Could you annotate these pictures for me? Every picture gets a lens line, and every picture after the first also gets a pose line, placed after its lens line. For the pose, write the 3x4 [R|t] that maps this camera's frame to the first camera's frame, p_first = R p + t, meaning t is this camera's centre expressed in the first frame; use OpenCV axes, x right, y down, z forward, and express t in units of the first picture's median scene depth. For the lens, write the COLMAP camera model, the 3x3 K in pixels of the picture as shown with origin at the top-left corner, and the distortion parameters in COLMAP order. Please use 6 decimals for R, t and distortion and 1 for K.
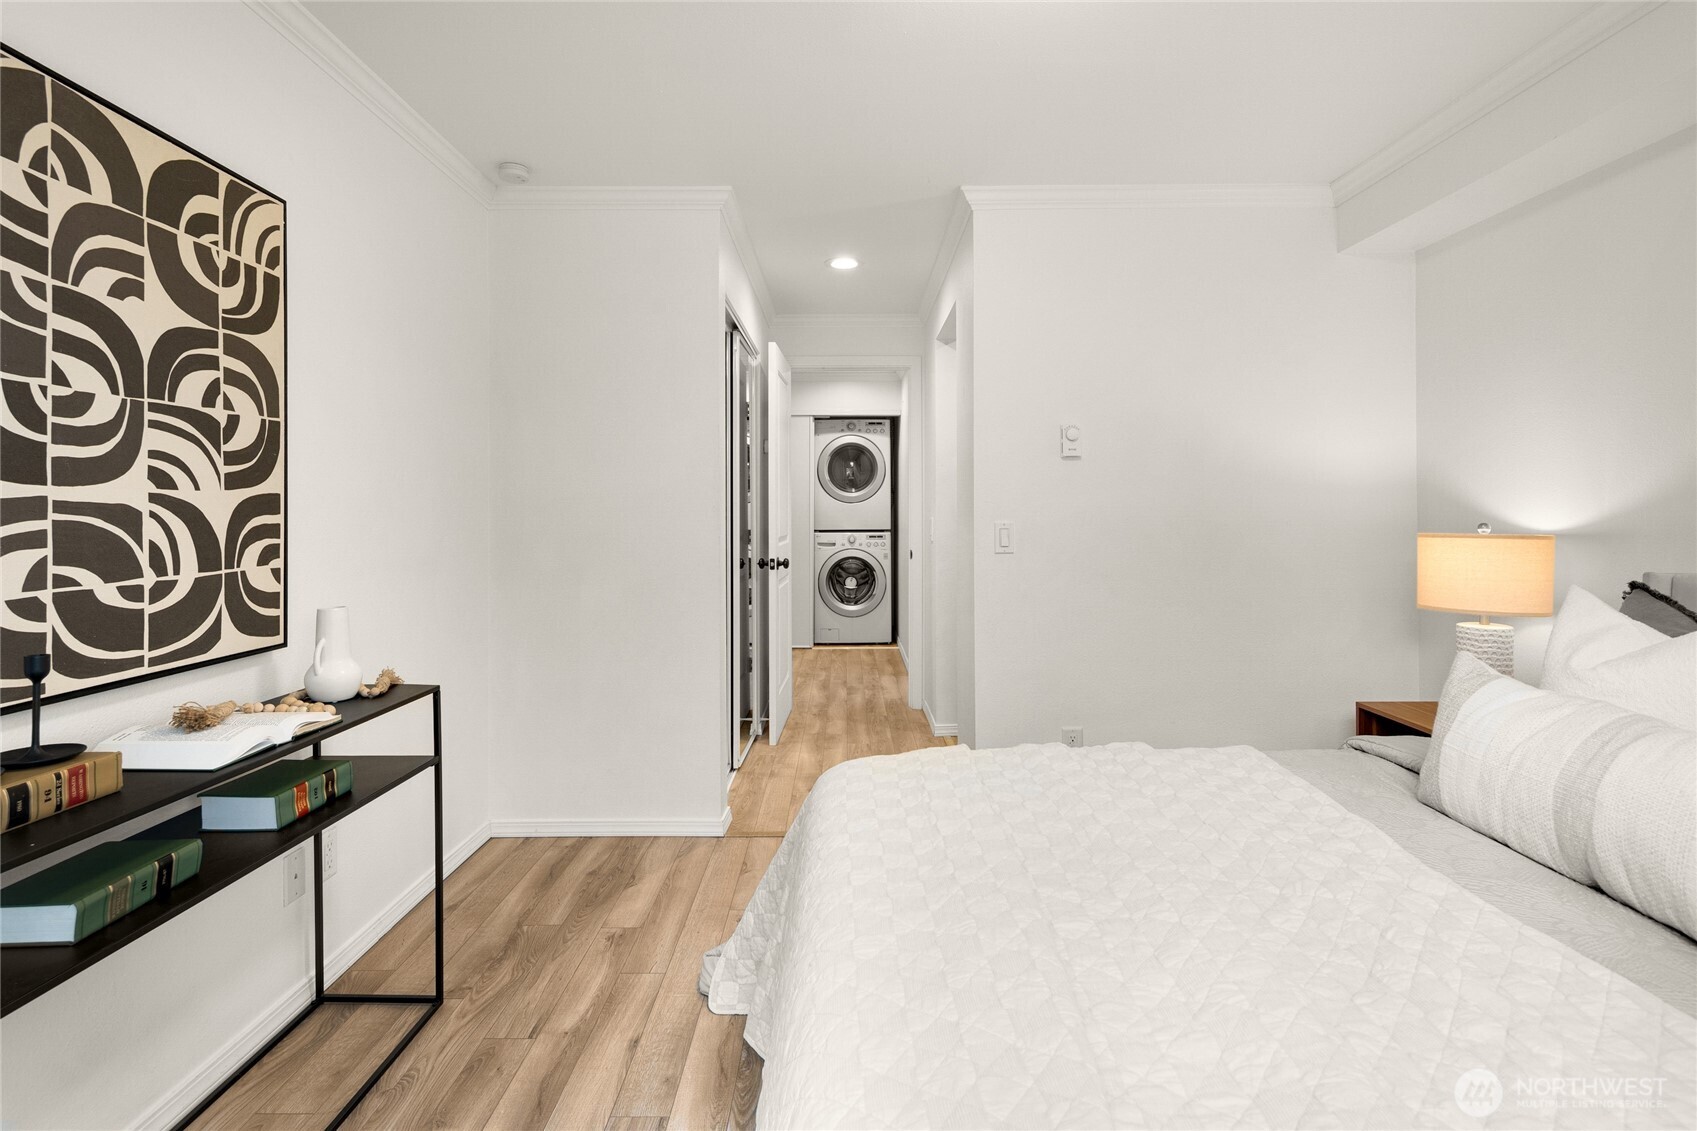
lens RADIAL K [[821.1, 0, 844.1], [0, 821.1, 513.3], [0, 0, 1]] dist [-0.000586, -0.000430]
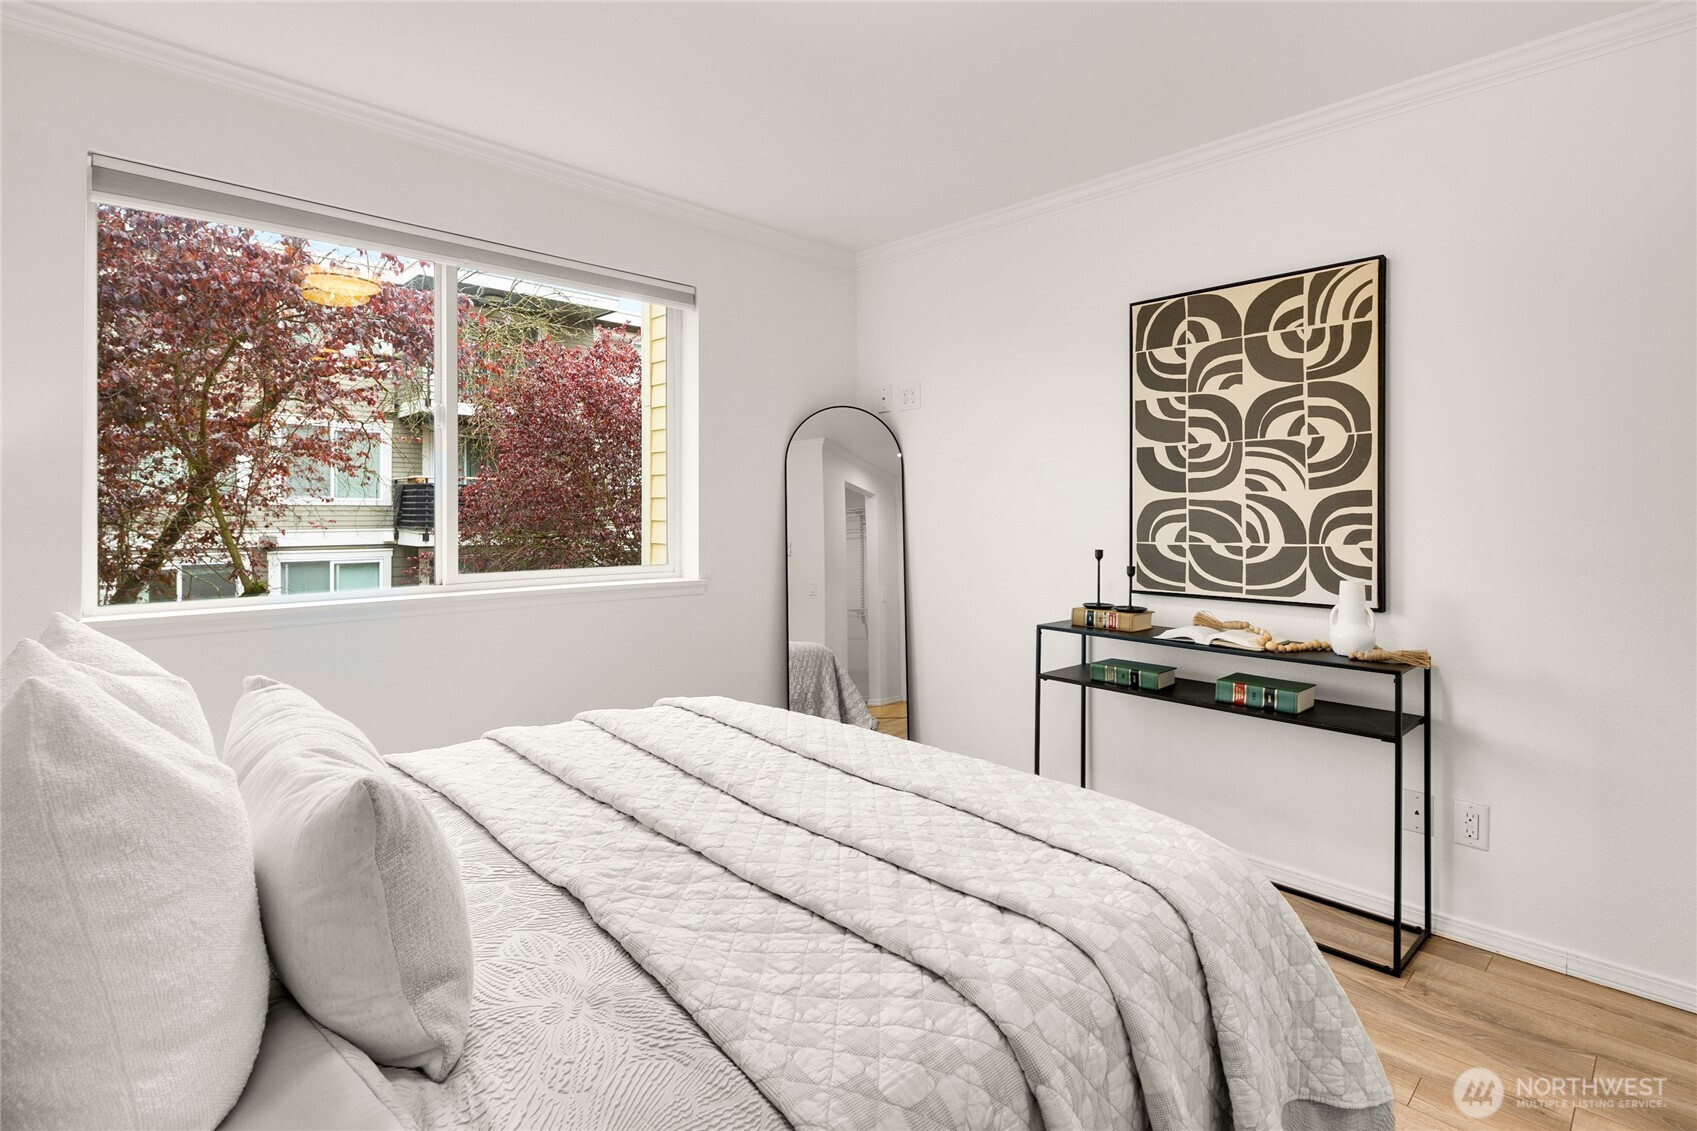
lens RADIAL K [[821.1, 0, 844.1], [0, 821.1, 513.3], [0, 0, 1]] dist [-0.000586, -0.000430]
pose [[-0.722460, 0.006308, -0.691384, 0.960964], [0.001615, 0.999971, 0.007436, 0.001735], [0.691411, 0.004256, -0.722449, 1.659207]]
